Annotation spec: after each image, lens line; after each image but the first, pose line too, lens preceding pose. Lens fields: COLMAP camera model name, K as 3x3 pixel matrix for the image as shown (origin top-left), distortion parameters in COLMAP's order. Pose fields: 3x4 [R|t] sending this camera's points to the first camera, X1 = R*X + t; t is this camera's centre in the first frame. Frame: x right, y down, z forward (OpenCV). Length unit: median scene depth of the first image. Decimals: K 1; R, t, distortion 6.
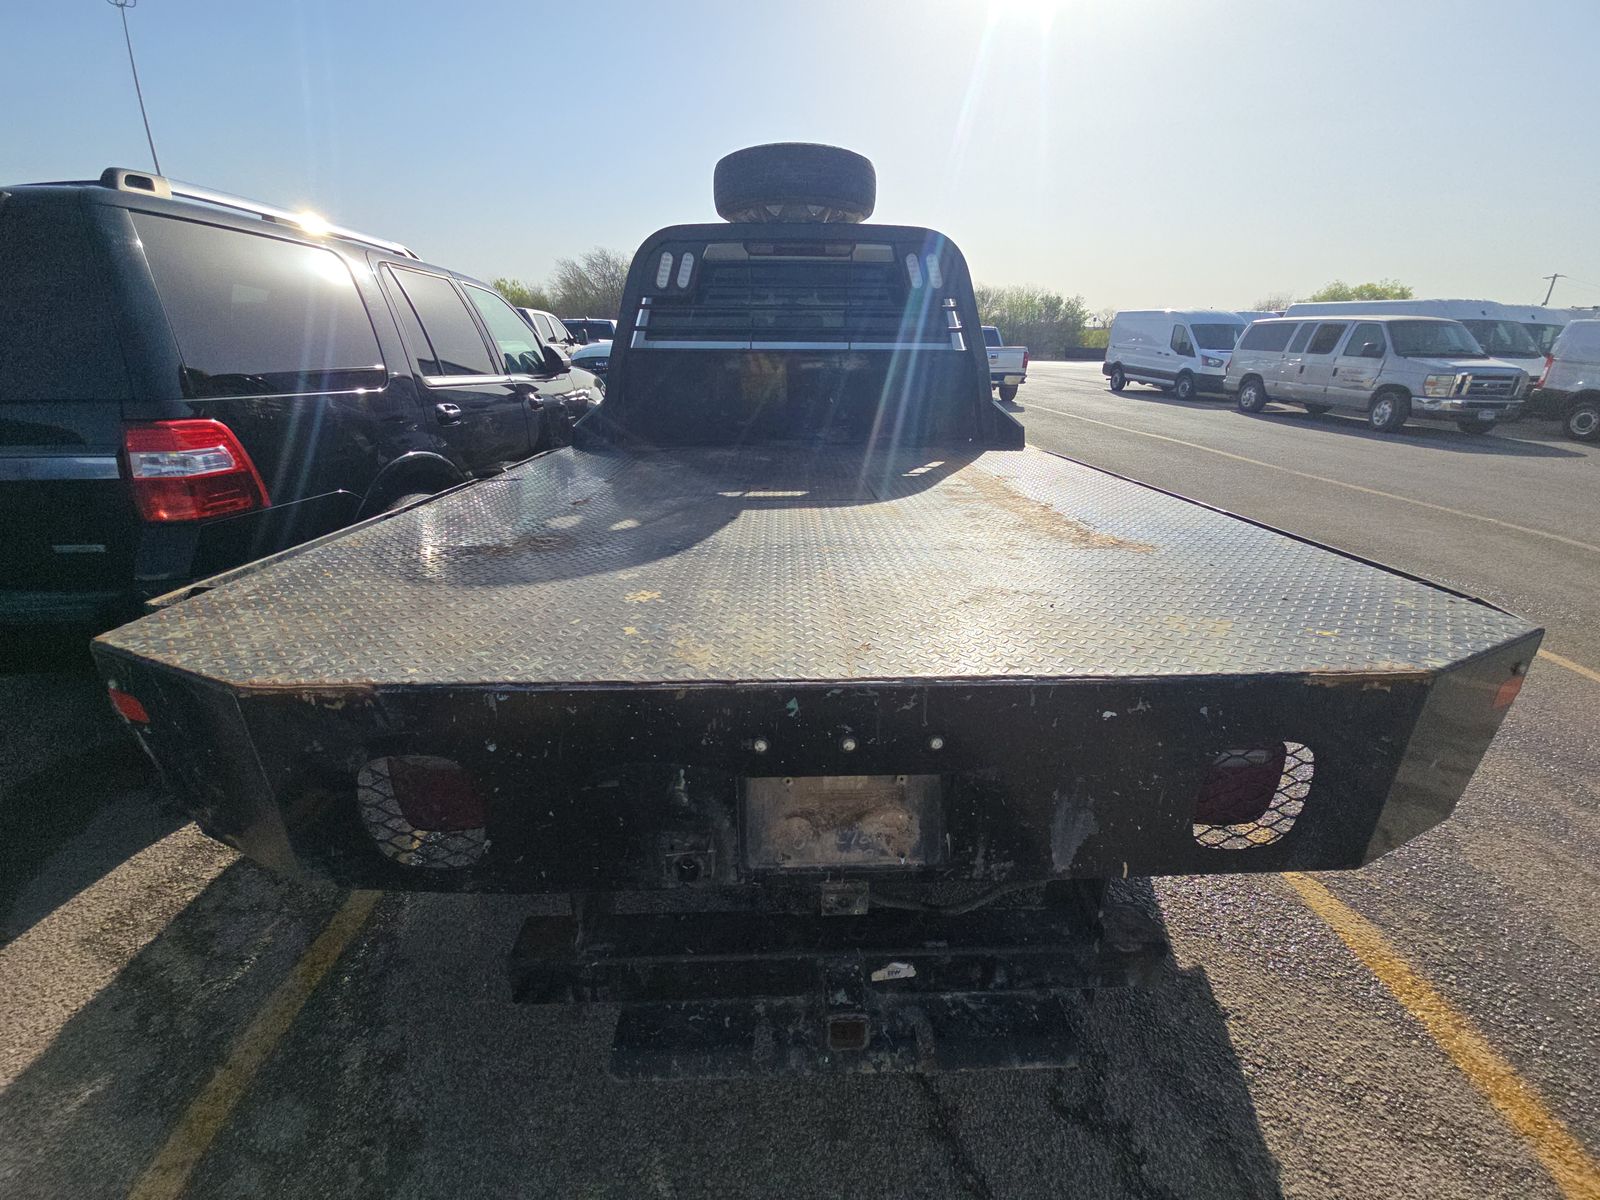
lens RADIAL K [[651.8, 0, 809.0], [0, 651.8, 596.8], [0, 0, 1]] dist [0.006445, -0.004983]
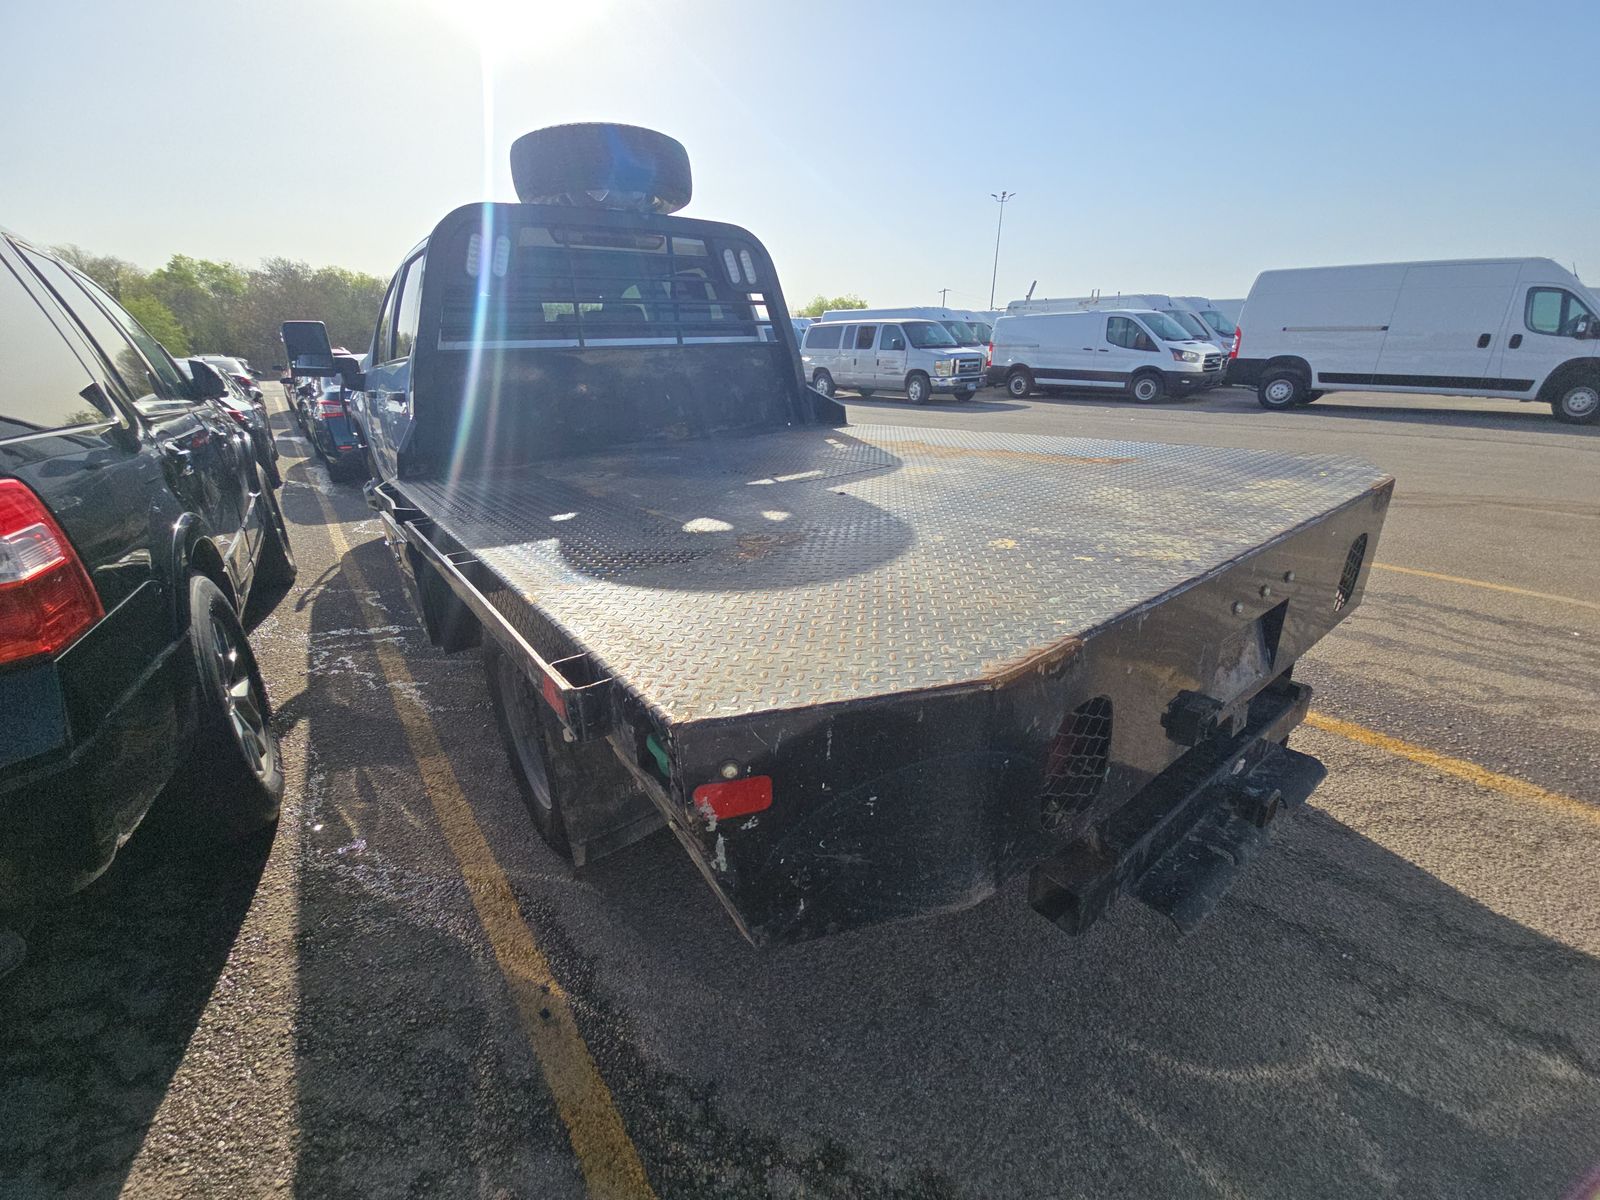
lens RADIAL K [[651.8, 0, 796.2], [0, 651.8, 599.6], [0, 0, 1]] dist [0.006445, -0.004983]
pose [[0.809744, -0.239126, 0.535848, -0.419916], [0.245583, 0.967477, 0.060631, -0.022385], [-0.532919, 0.082500, 0.842135, 0.109699]]
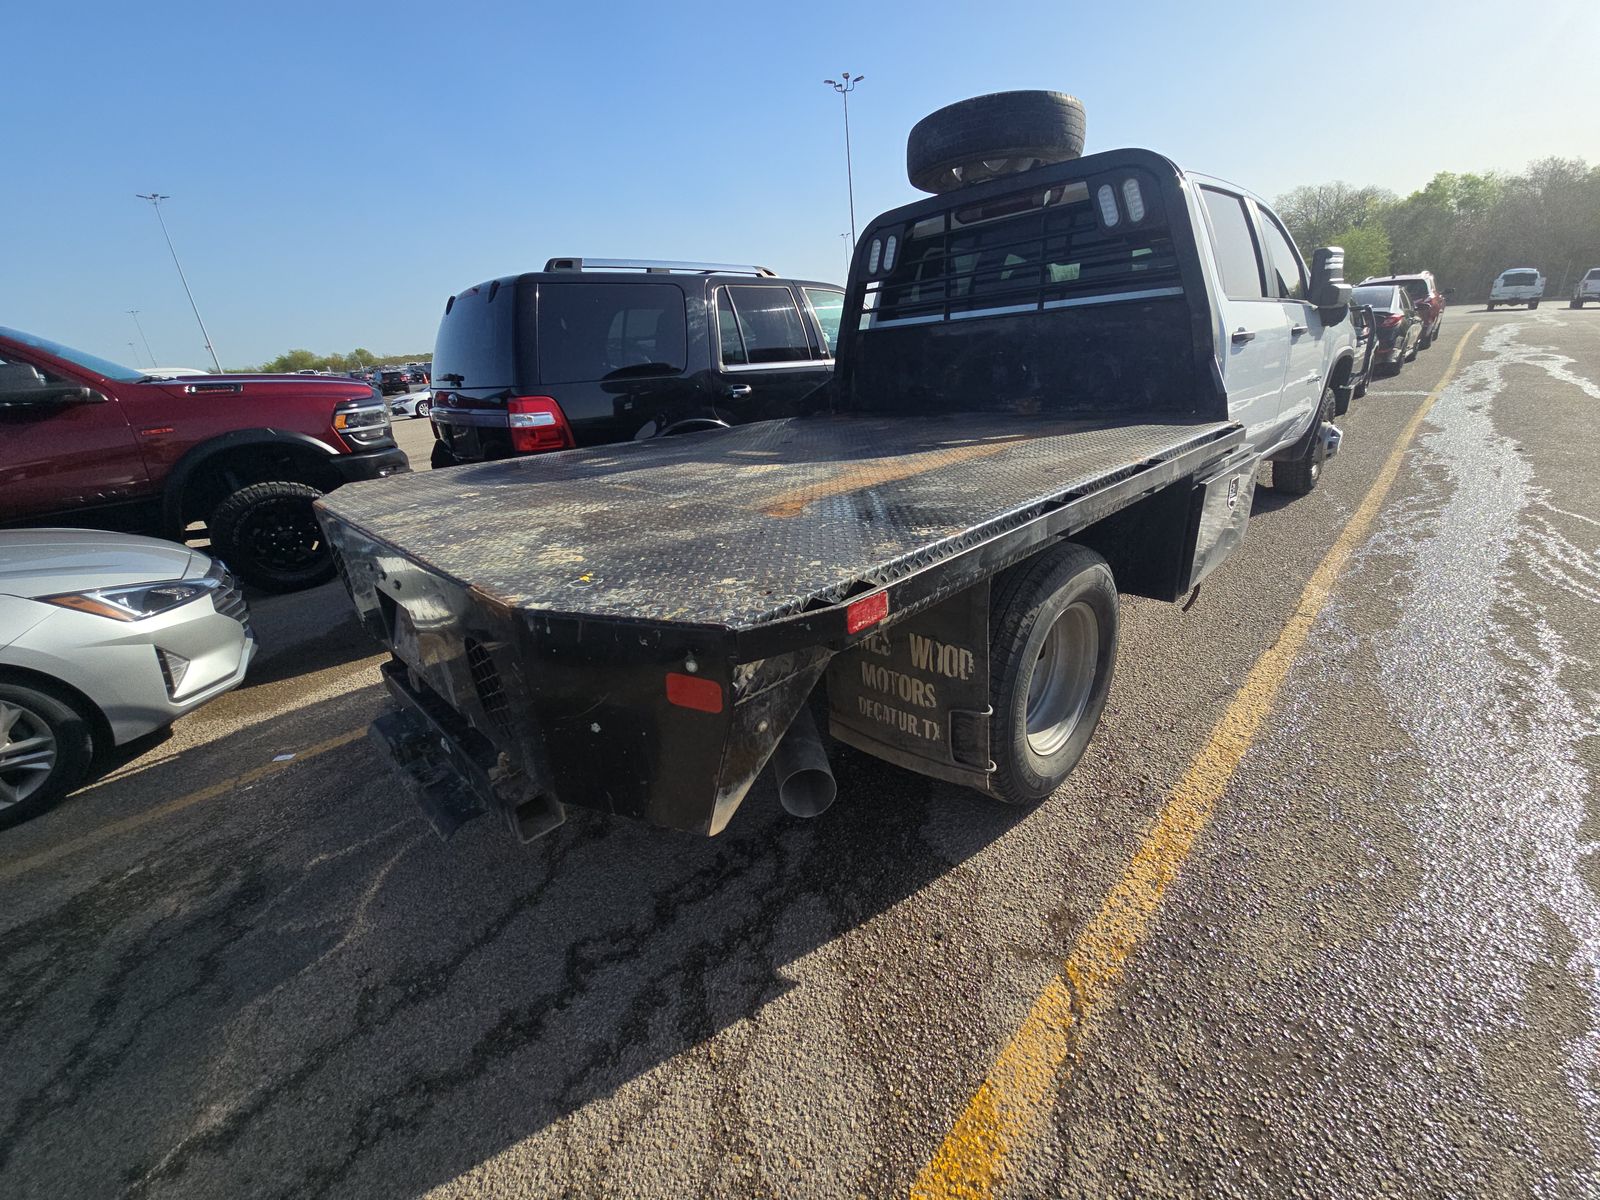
lens RADIAL K [[651.8, 0, 832.2], [0, 651.8, 604.2], [0, 0, 1]] dist [0.006445, -0.004983]
pose [[0.682645, 0.208580, -0.700350, 0.582173], [-0.181208, 0.976782, 0.114280, -0.032978], [0.707926, 0.048897, 0.704592, 0.180569]]
